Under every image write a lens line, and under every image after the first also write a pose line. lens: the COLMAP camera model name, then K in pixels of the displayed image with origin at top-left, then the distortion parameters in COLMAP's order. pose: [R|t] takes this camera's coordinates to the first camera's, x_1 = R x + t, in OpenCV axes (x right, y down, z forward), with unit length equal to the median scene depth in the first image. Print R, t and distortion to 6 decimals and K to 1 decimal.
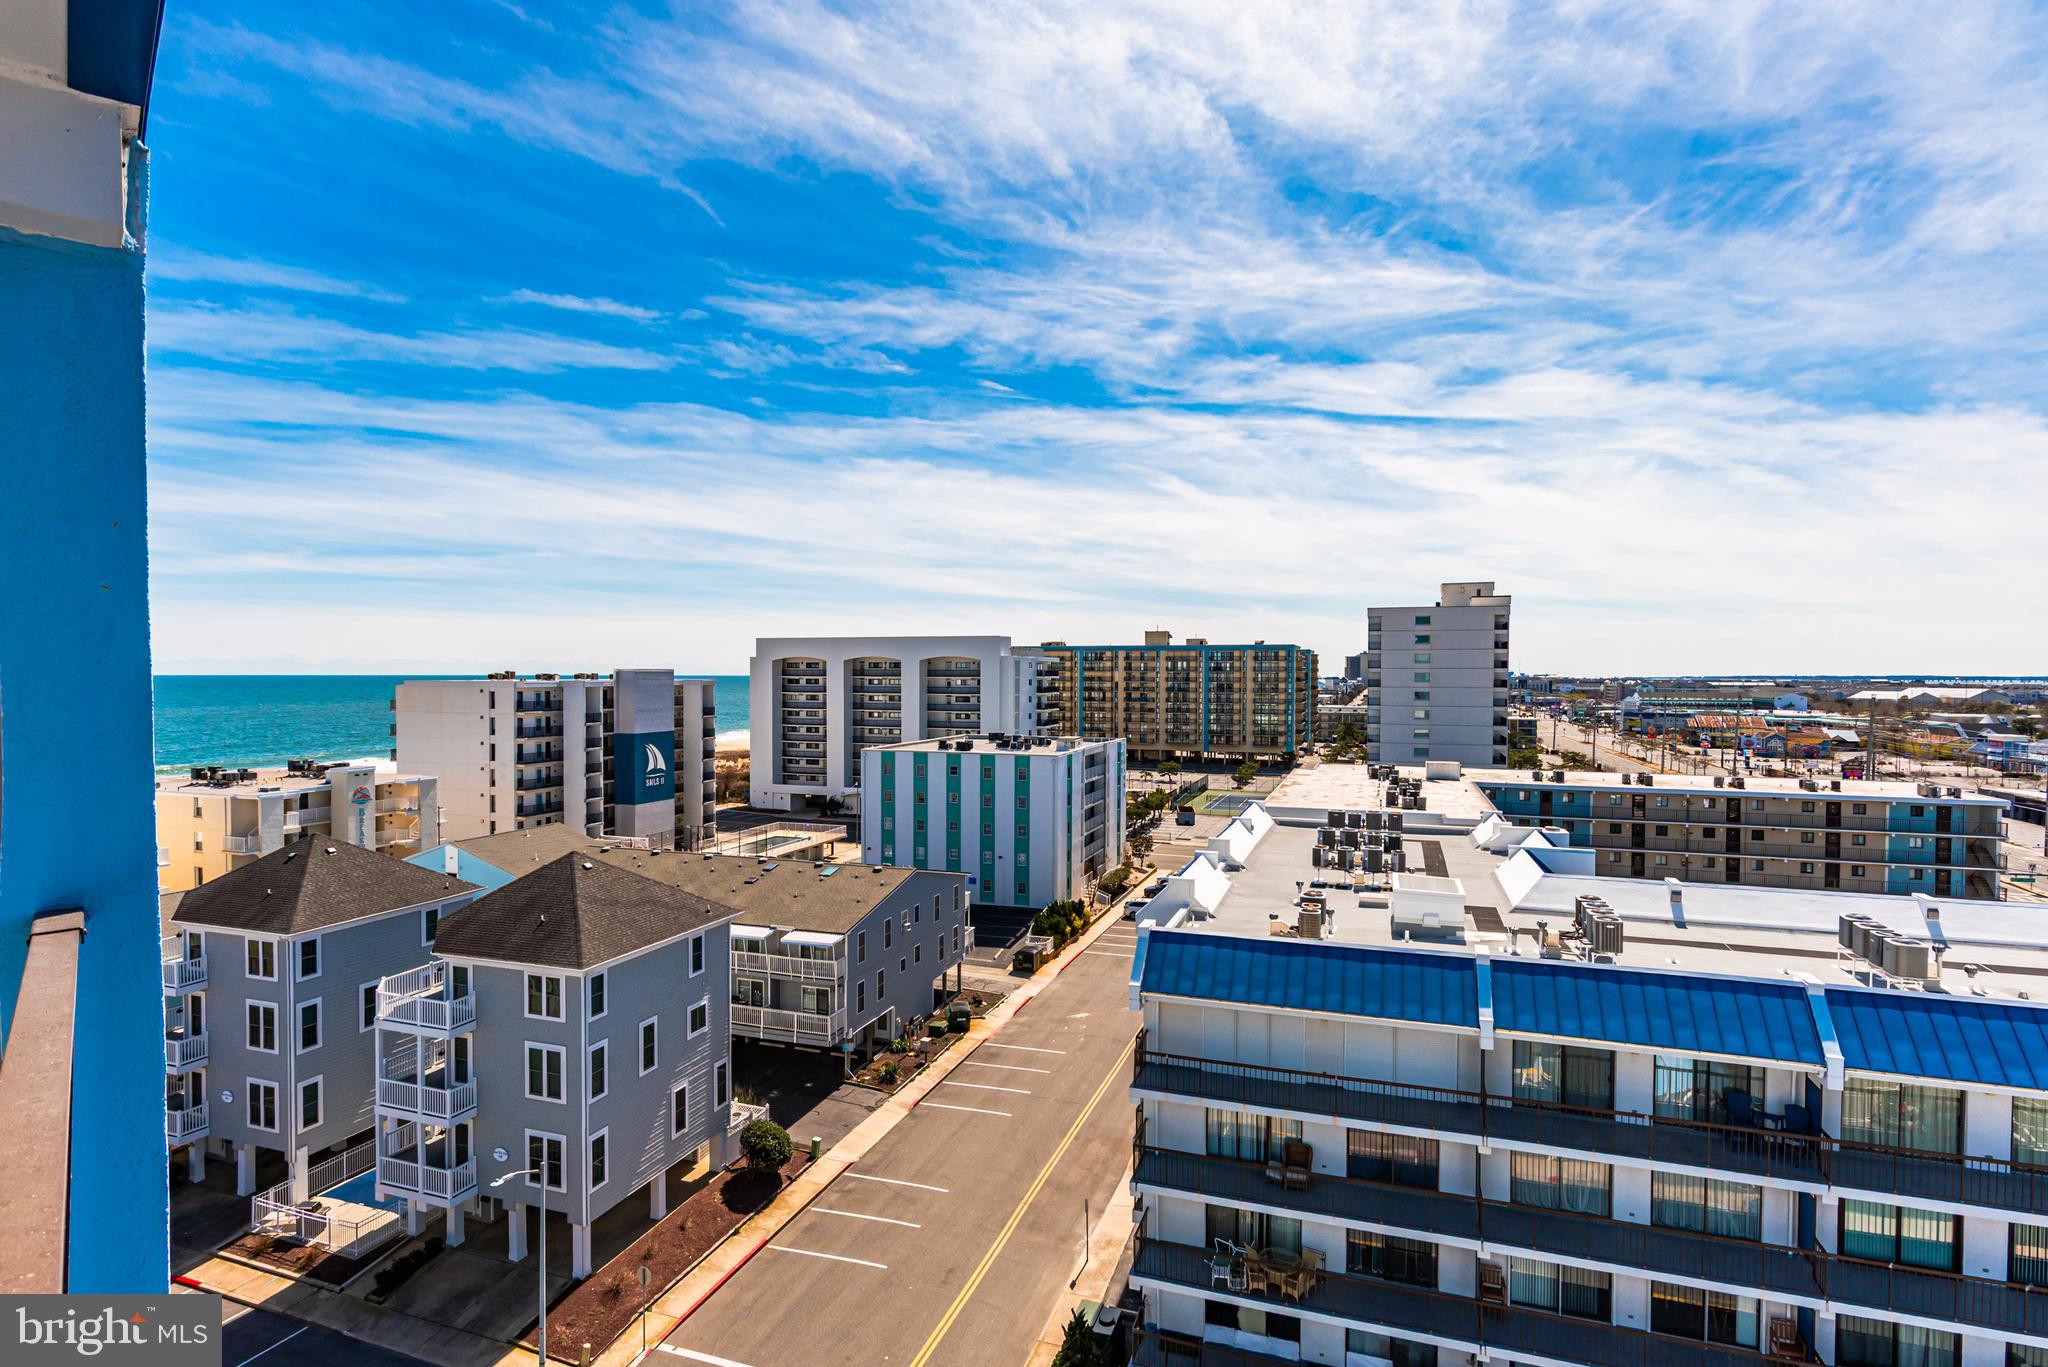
lens RADIAL K [[1017.0, 0, 1023.9], [0, 1017.0, 685.2], [0, 0, 1]] dist [-0.000265, 0.000350]
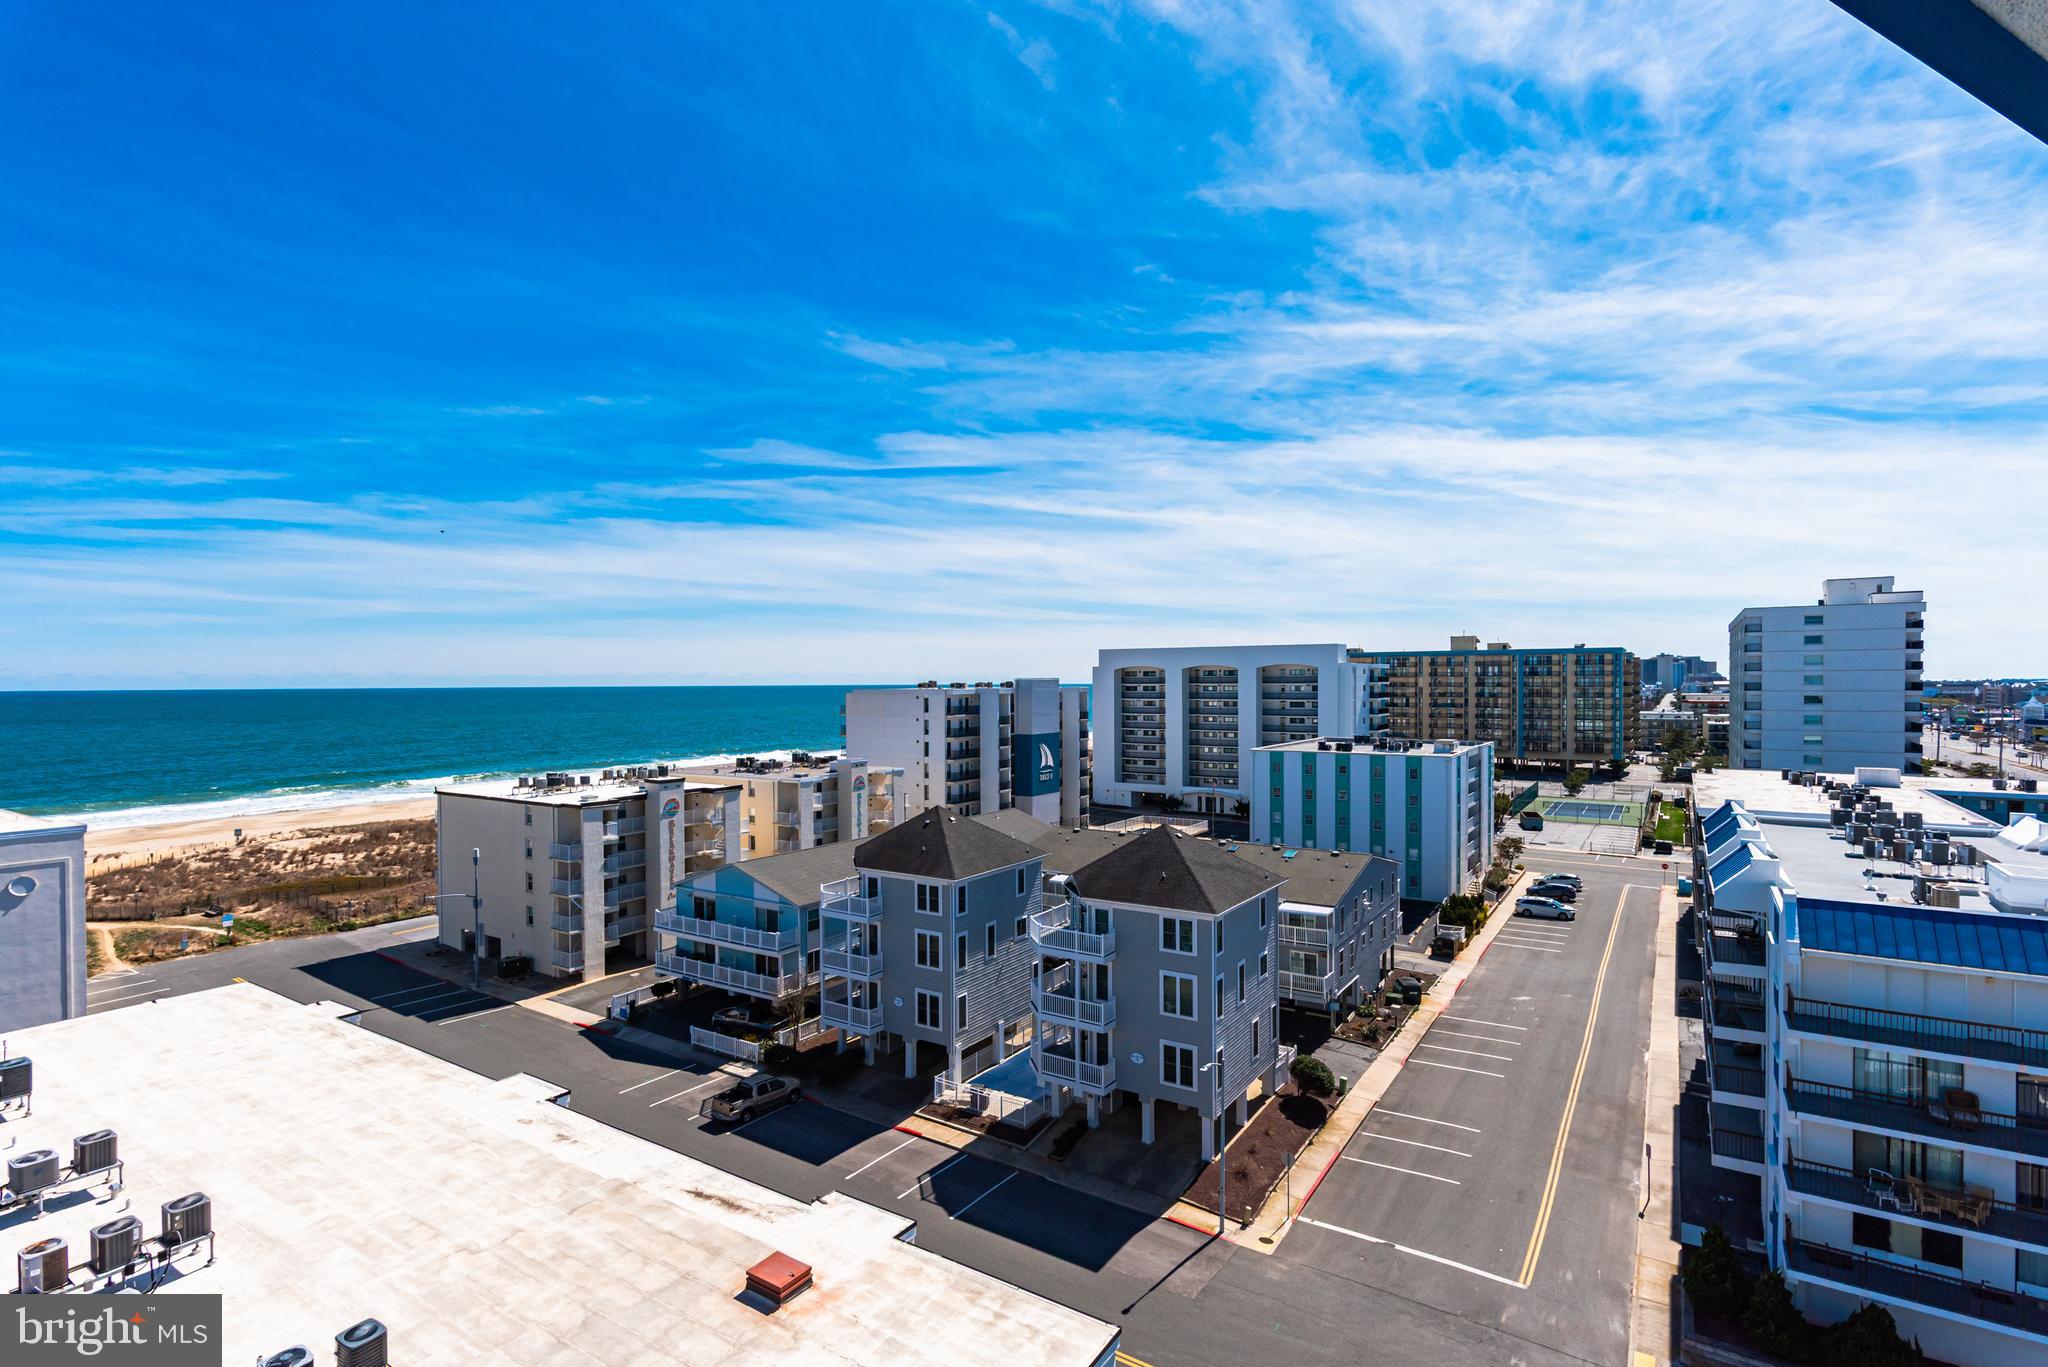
lens RADIAL K [[1017.0, 0, 959.0], [0, 1017.0, 667.3], [0, 0, 1]] dist [-0.000265, 0.000350]
pose [[0.970190, -0.010683, -0.242110, -0.151729], [0.004574, 0.999657, -0.025780, 0.000759], [0.242302, 0.023904, 0.969906, -0.112090]]
